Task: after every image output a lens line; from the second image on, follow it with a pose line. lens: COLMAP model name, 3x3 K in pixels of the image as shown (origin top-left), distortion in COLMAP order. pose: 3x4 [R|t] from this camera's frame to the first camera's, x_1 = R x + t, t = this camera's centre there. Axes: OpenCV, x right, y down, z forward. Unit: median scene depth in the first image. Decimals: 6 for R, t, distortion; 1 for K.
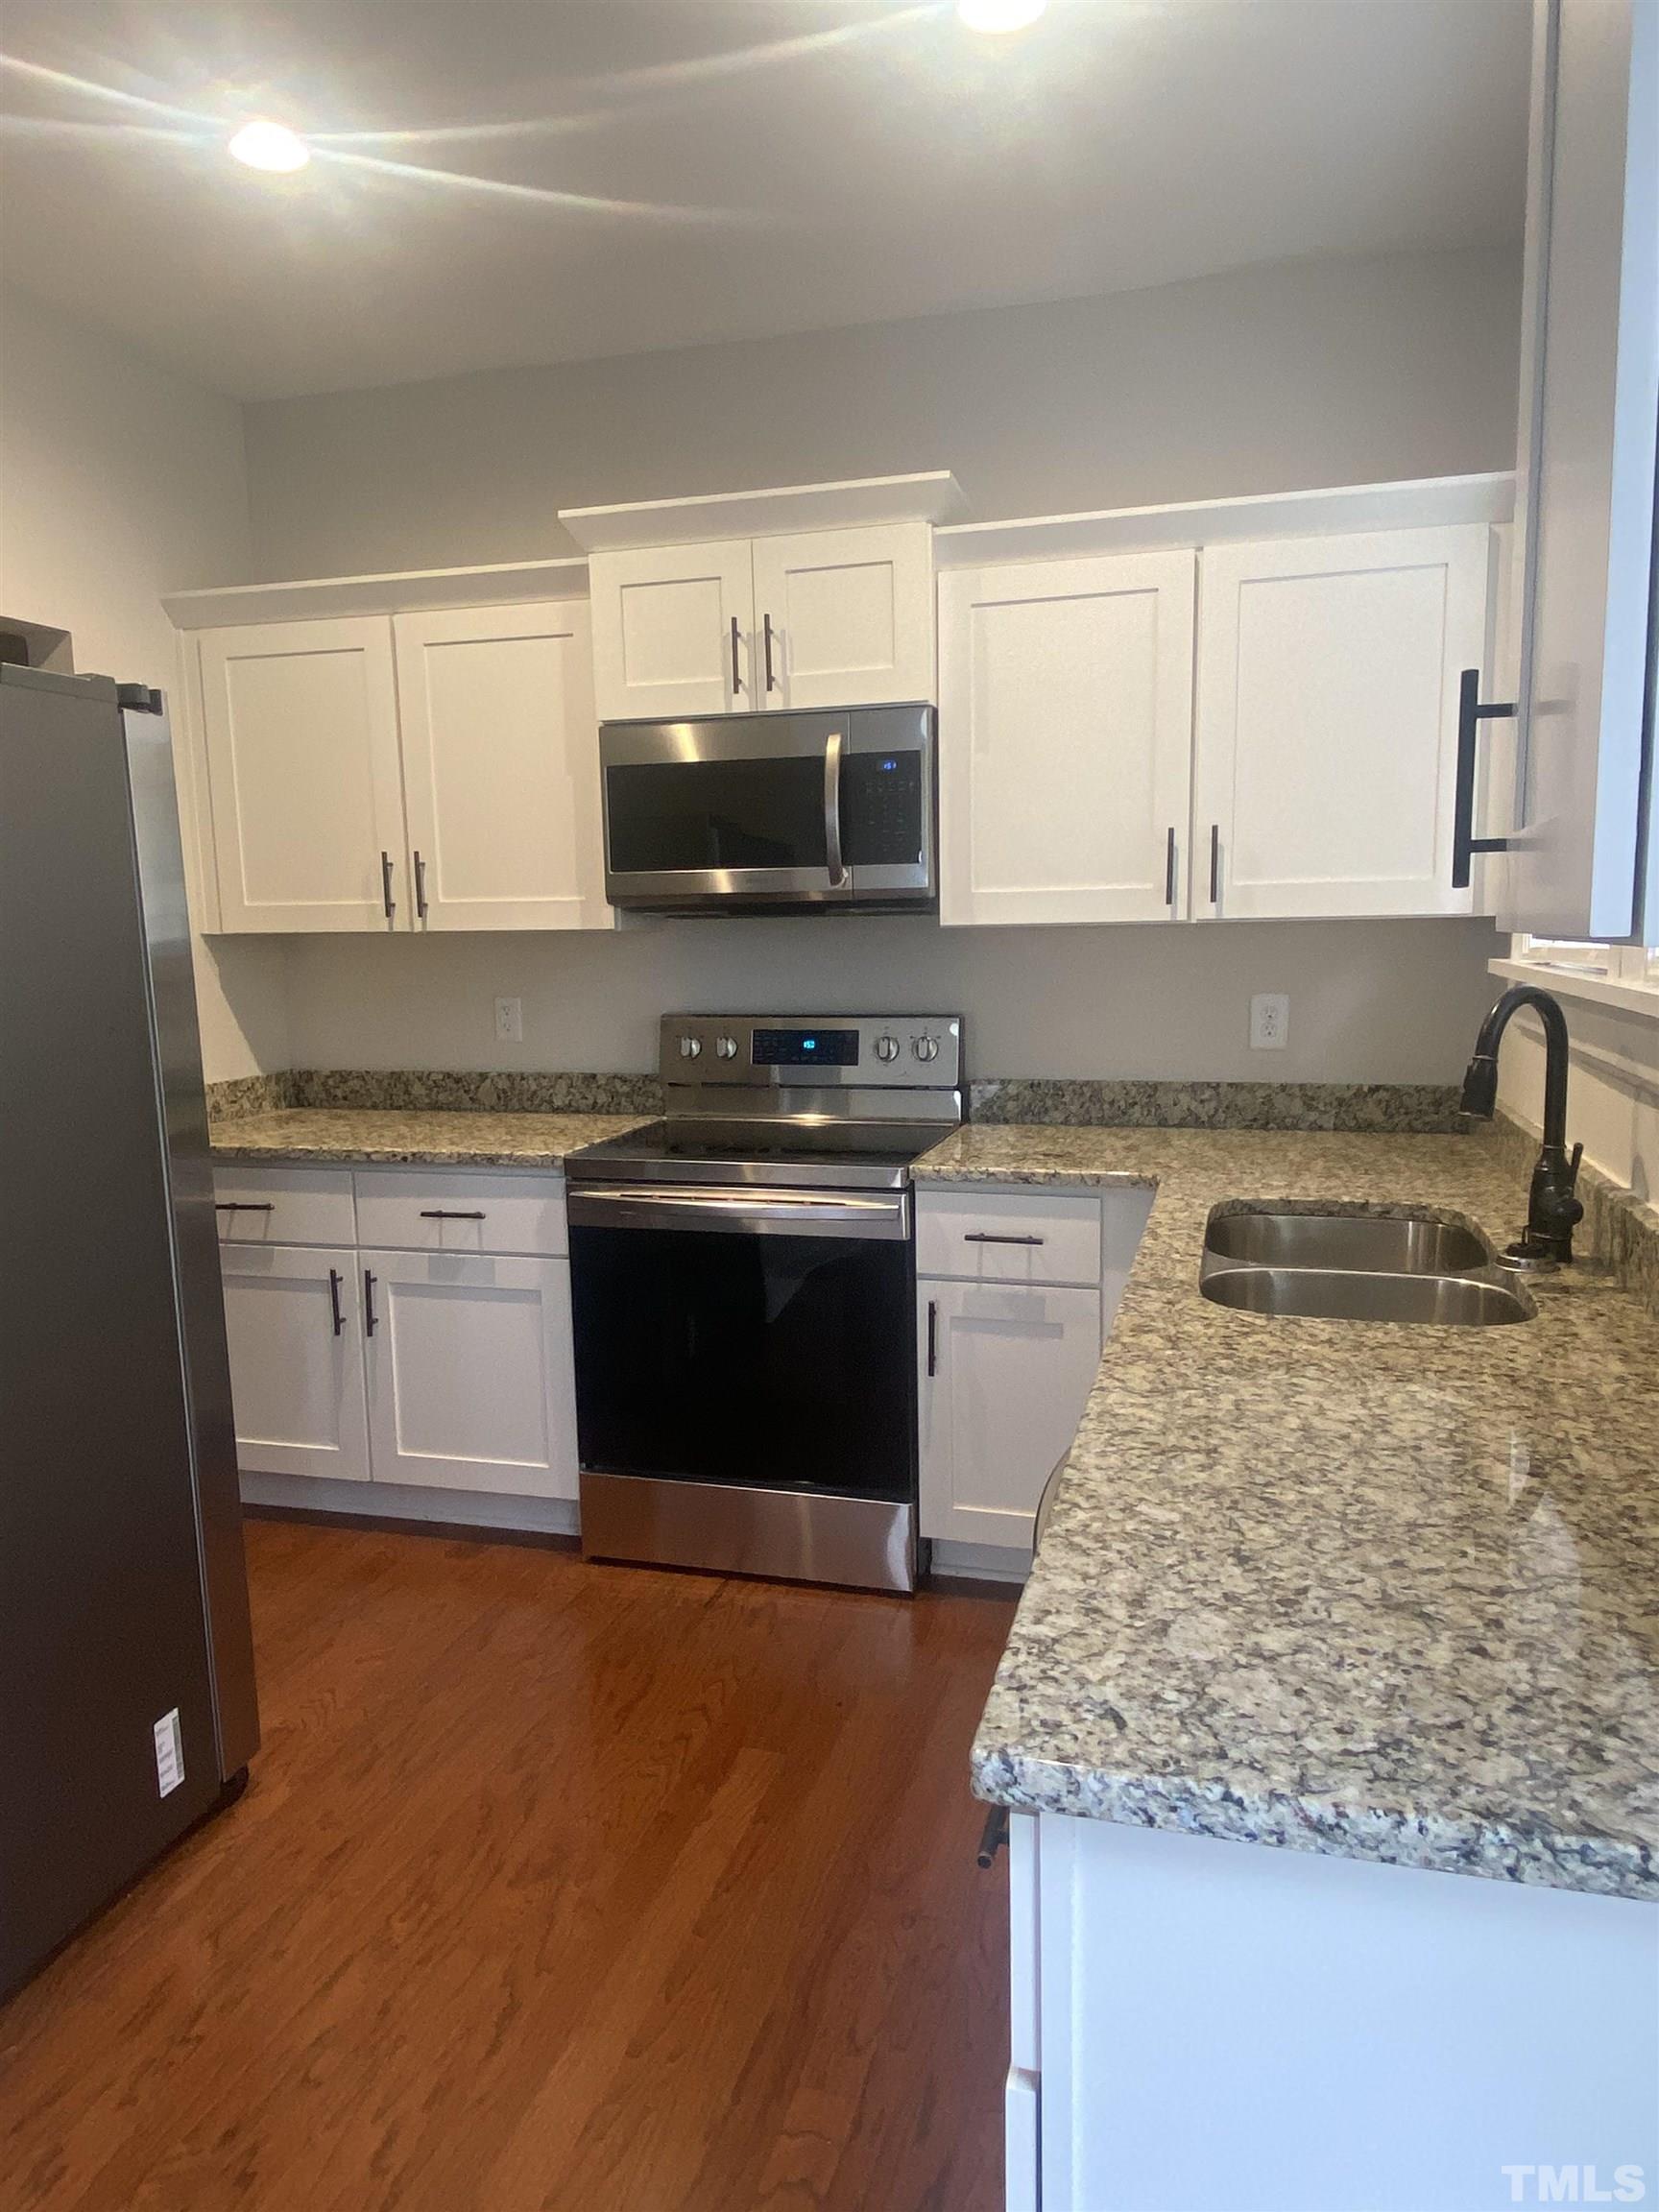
lens RADIAL K [[1414.3, 0, 829.5], [0, 1414.3, 1106.0], [0, 0, 1]] dist [0.033654, -0.000396]
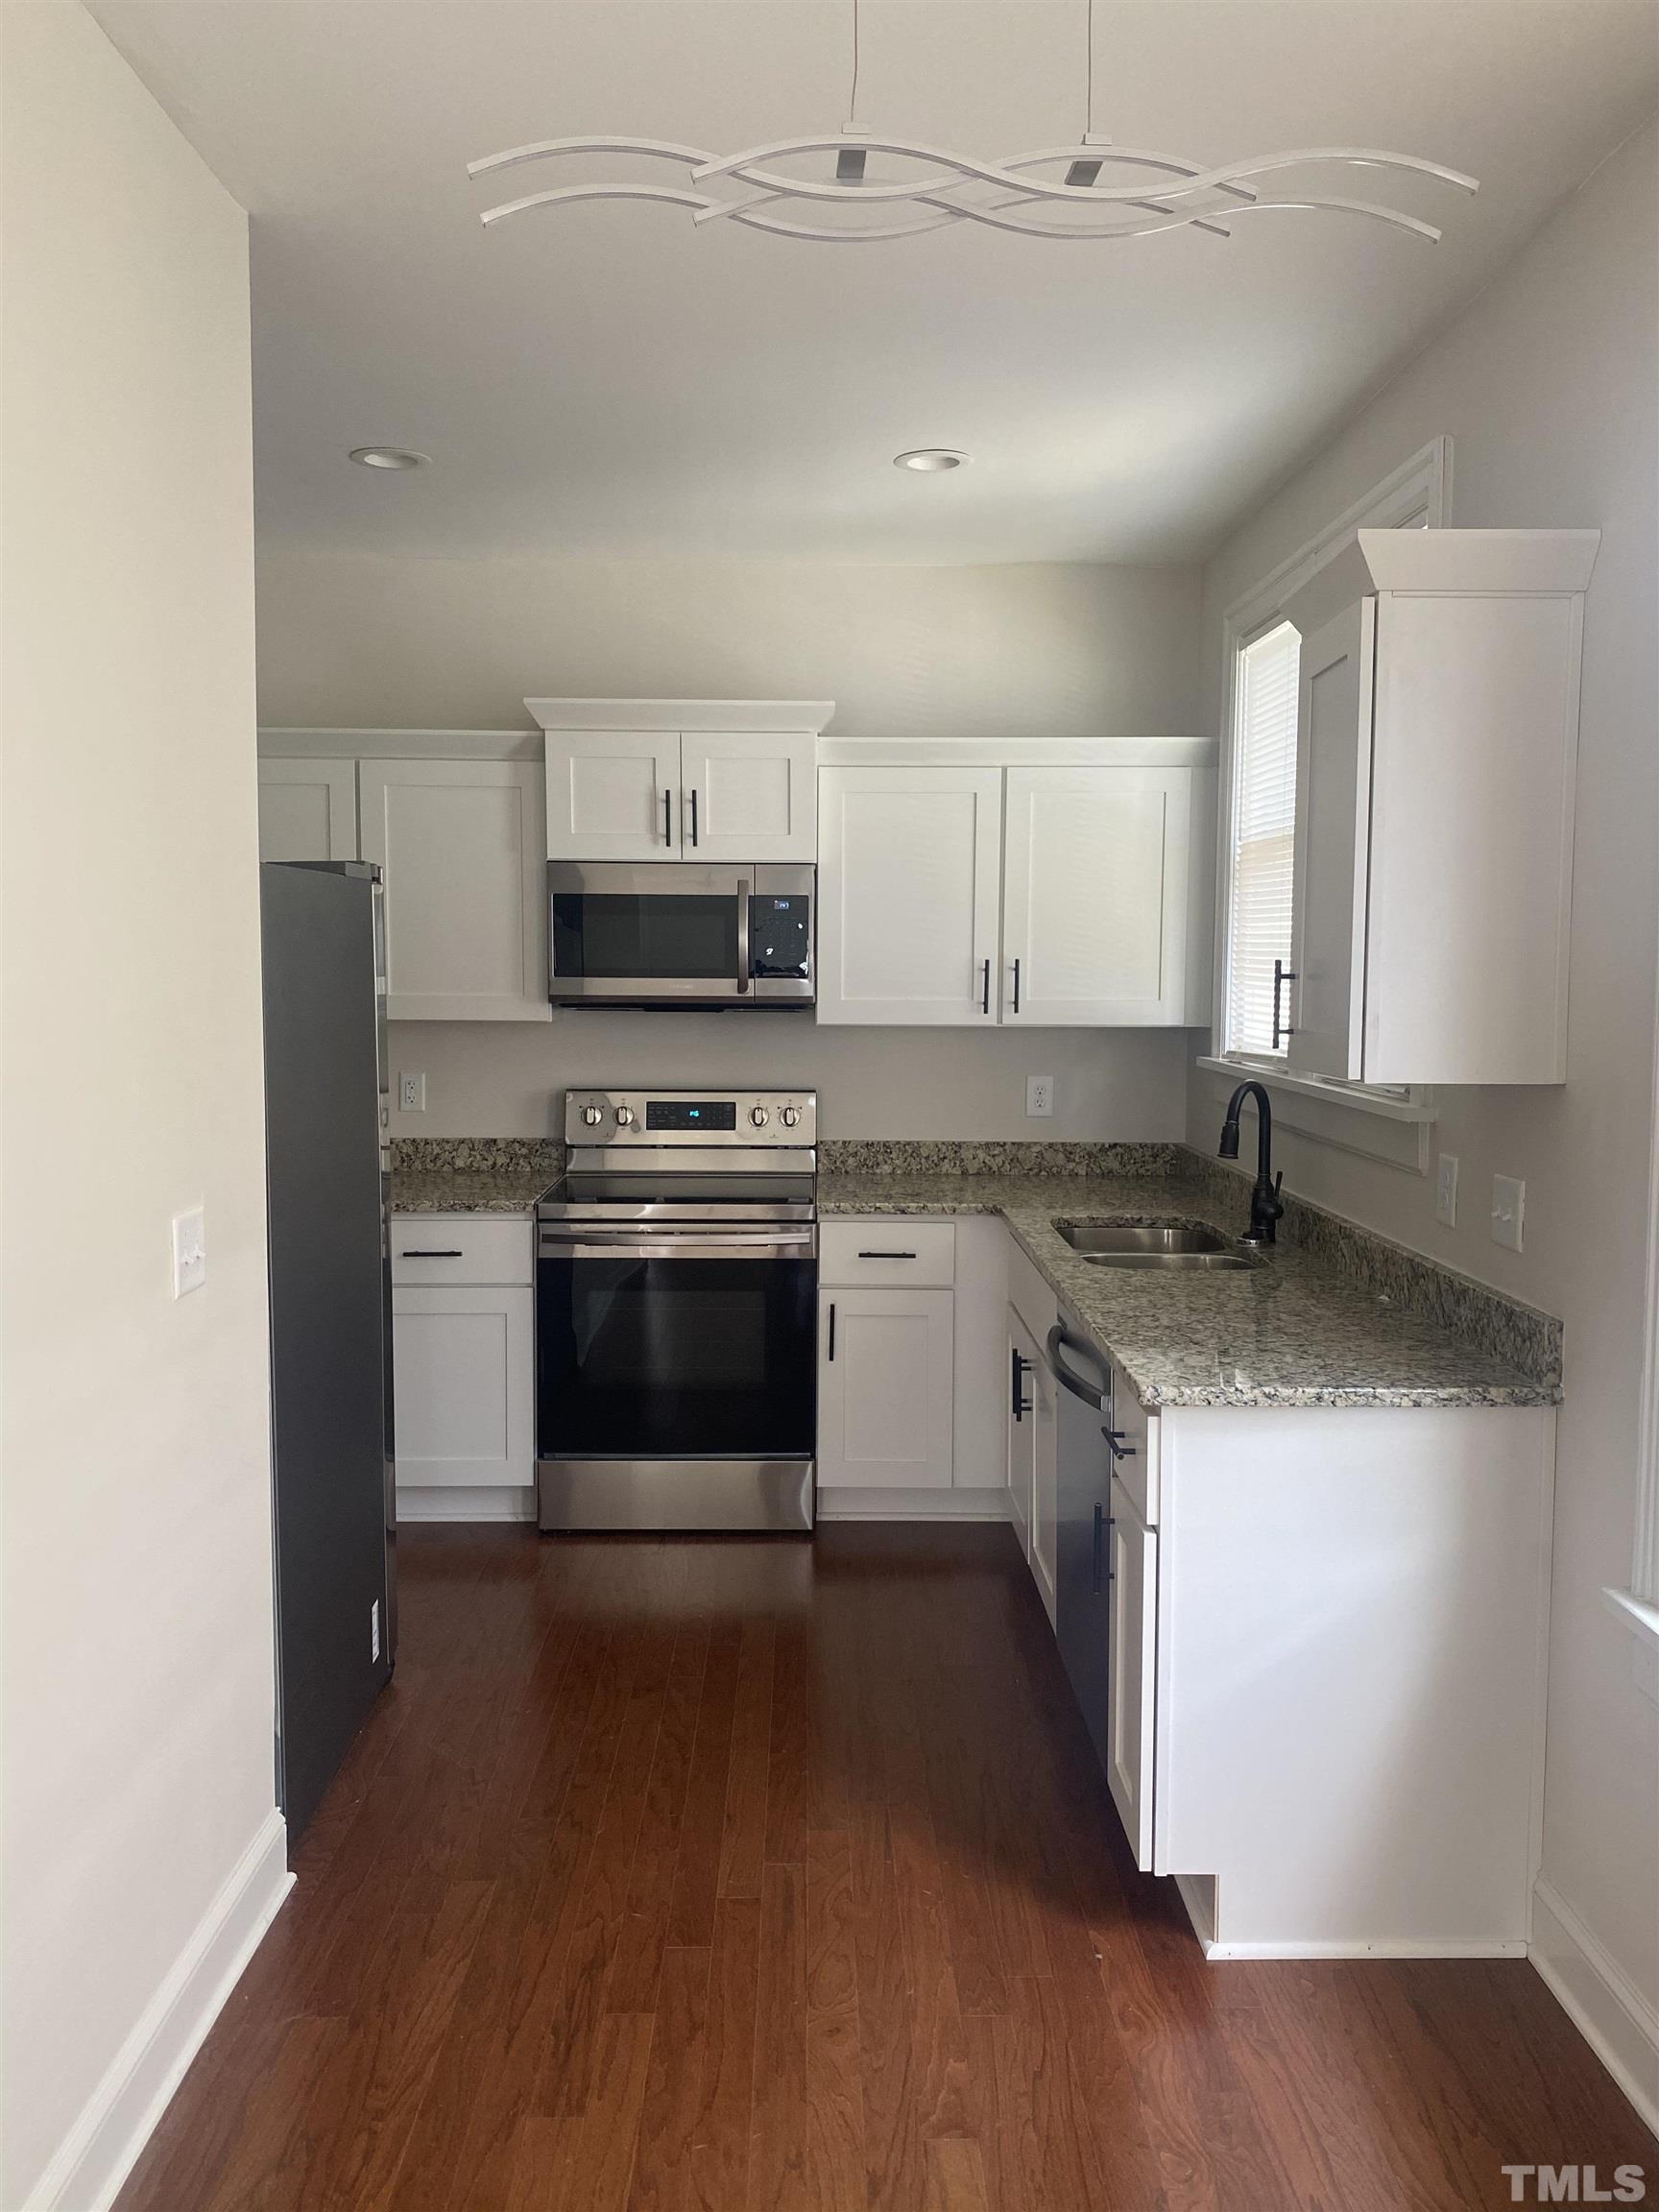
lens RADIAL K [[1656.2, 0, 829.5], [0, 1656.2, 1106.0], [0, 0, 1]] dist [0.215708, -0.000108]
pose [[0.957453, 0.000027, 0.288589, -0.358287], [0.013199, 0.998949, -0.043885, 0.017300], [-0.288287, 0.045827, 0.956447, -0.484497]]
